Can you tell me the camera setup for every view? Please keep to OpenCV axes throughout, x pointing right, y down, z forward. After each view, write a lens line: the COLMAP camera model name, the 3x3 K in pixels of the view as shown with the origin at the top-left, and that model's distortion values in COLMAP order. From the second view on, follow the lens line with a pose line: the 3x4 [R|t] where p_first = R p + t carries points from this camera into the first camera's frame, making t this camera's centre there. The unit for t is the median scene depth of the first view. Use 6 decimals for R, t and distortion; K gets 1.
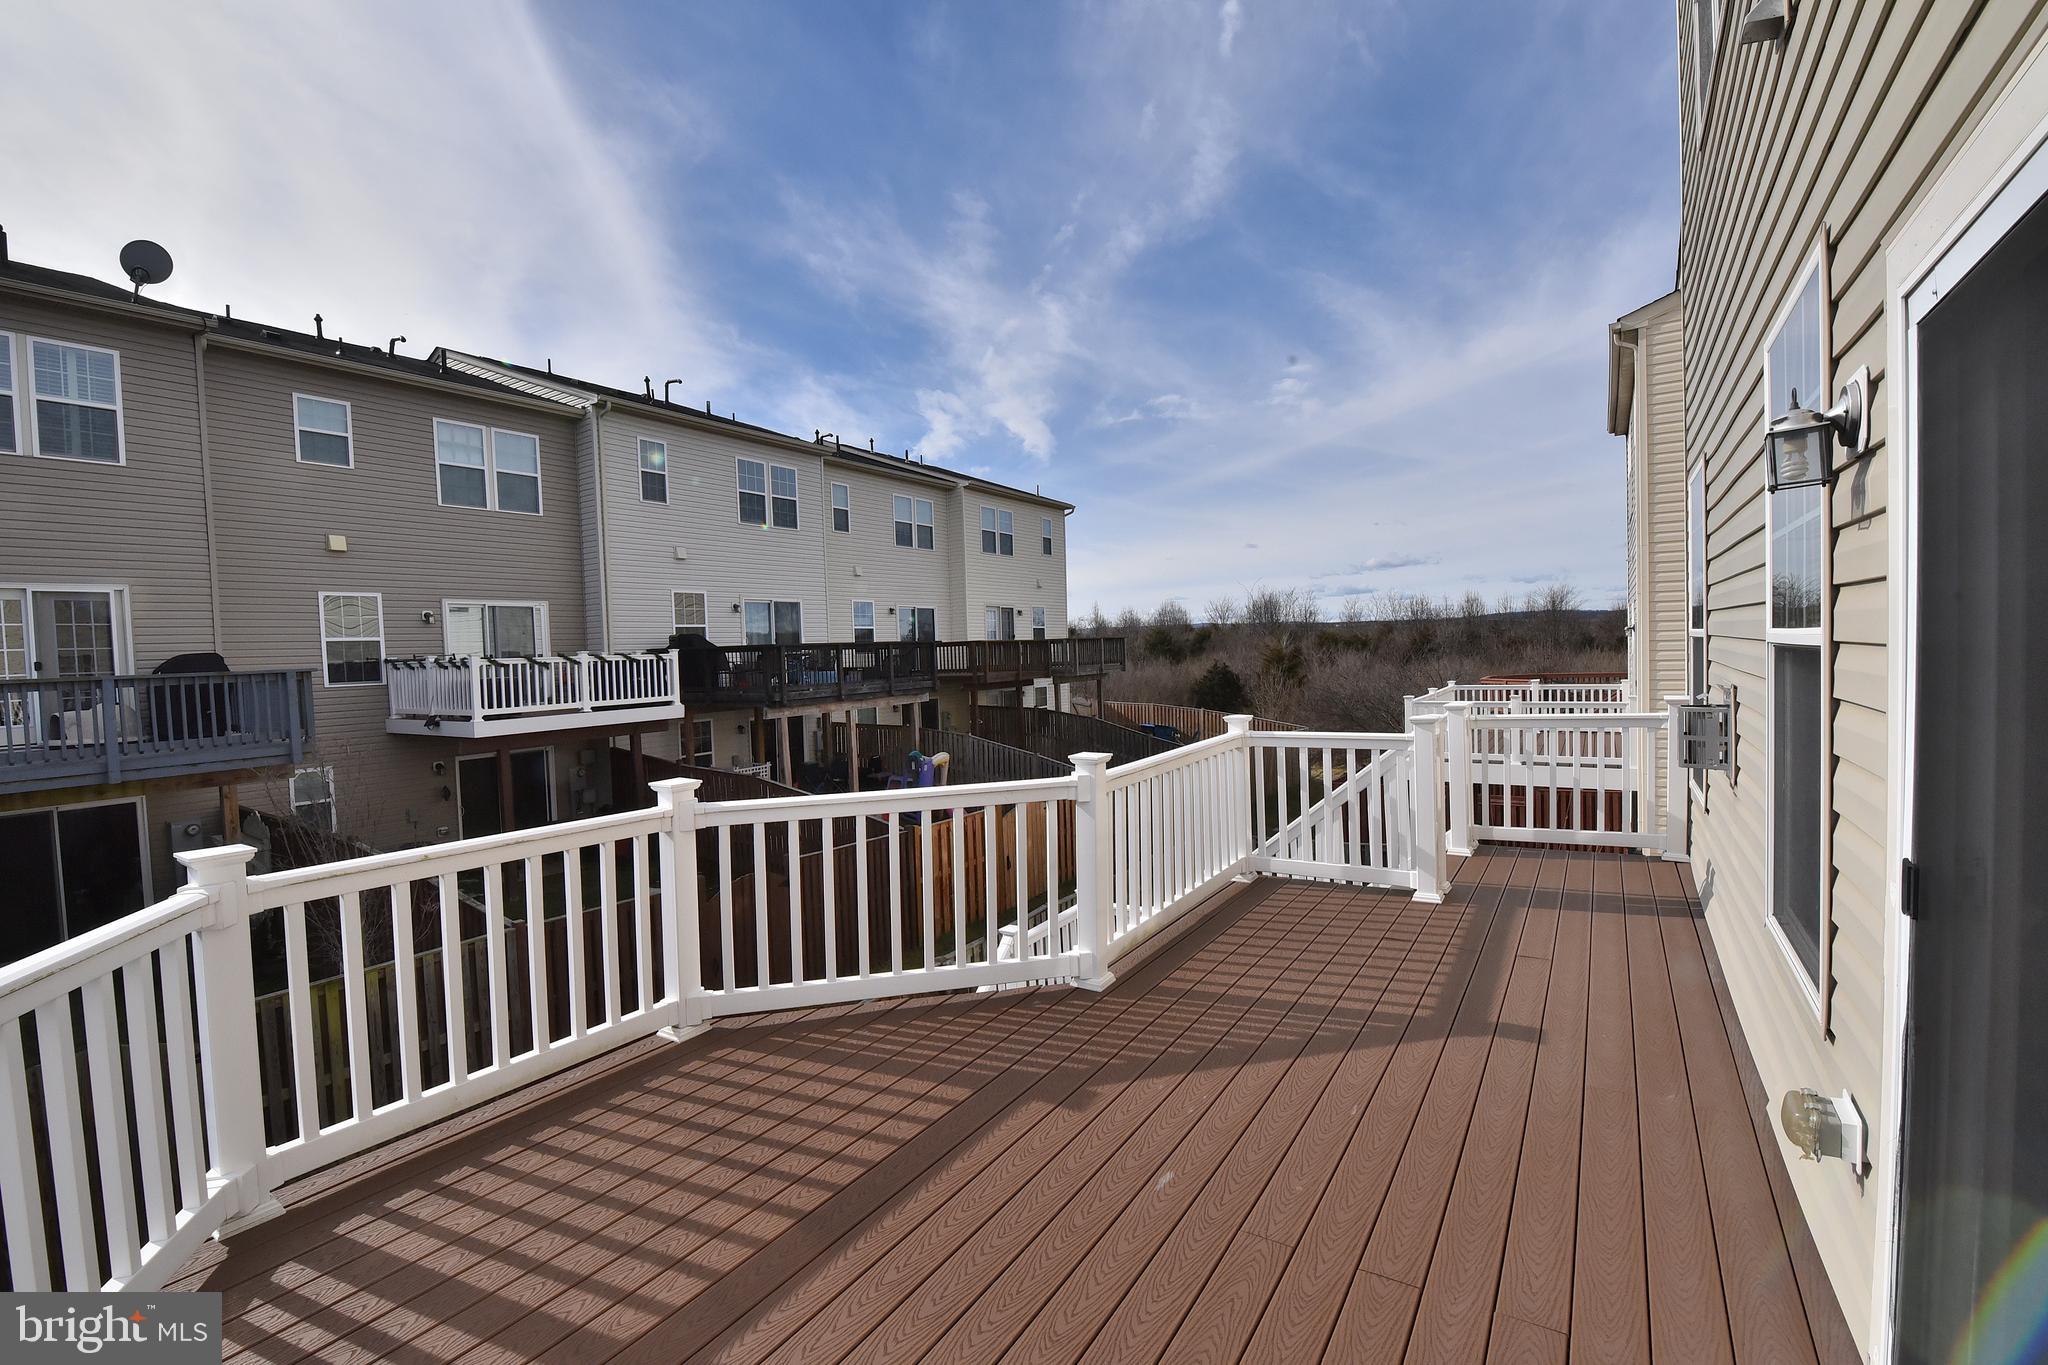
lens RADIAL K [[909.4, 0, 1024.0], [0, 909.4, 682.5], [0, 0, 1]] dist [-0.010782, -0.000296]
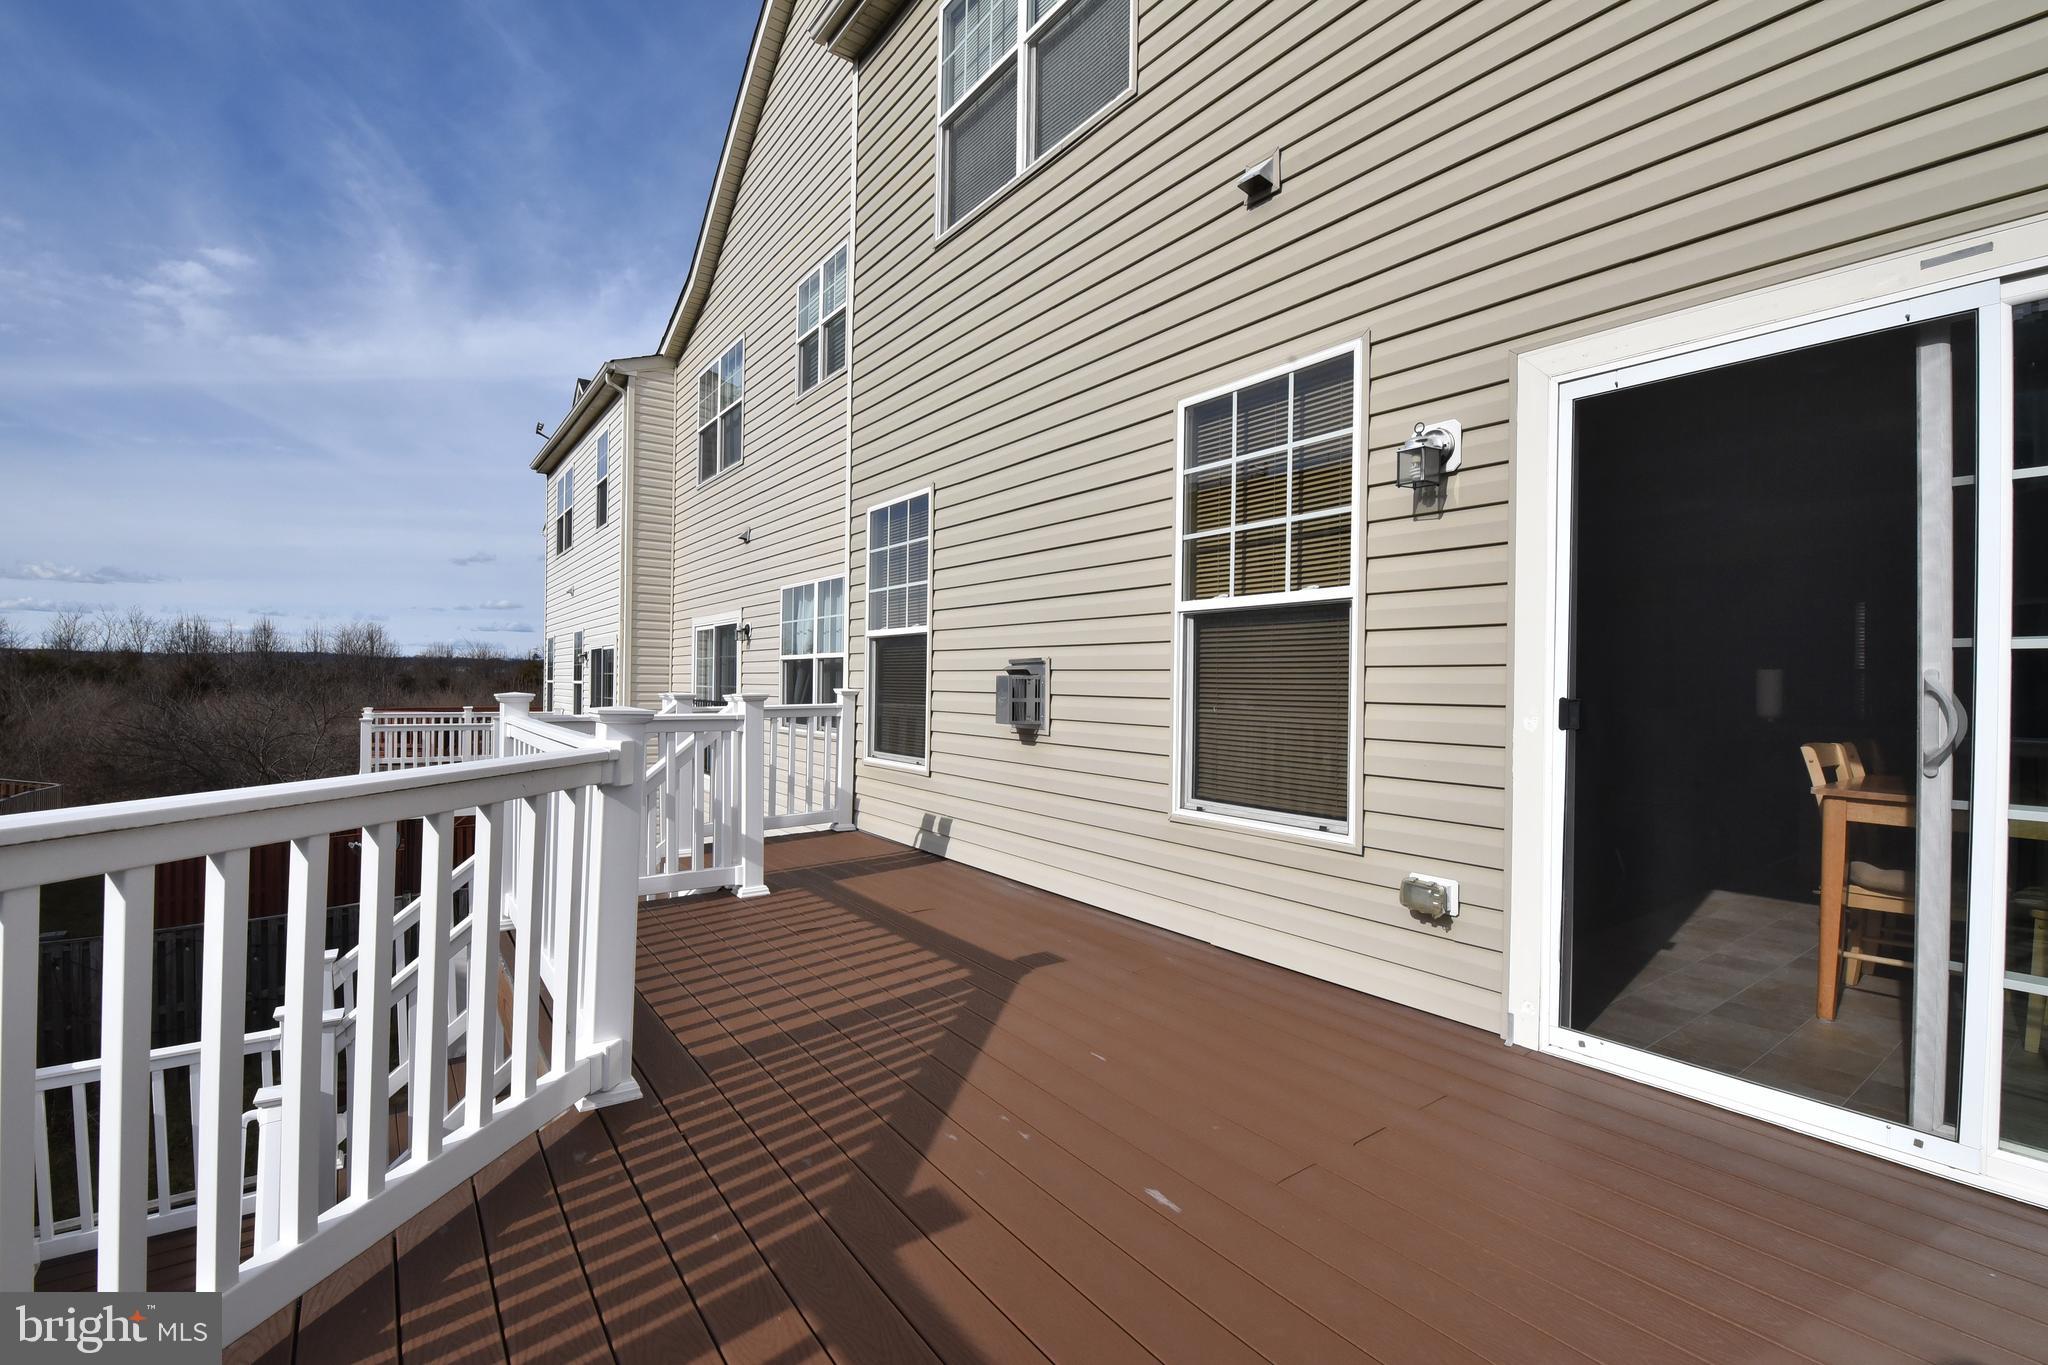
lens RADIAL K [[892.2, 0, 1024.0], [0, 892.2, 682.5], [0, 0, 1]] dist [0.000458, 0.000167]
pose [[0.356719, 0.042505, 0.933244, -0.386940], [0.010541, 0.998718, -0.049516, 0.096926], [-0.934152, 0.027501, 0.355813, 0.543306]]
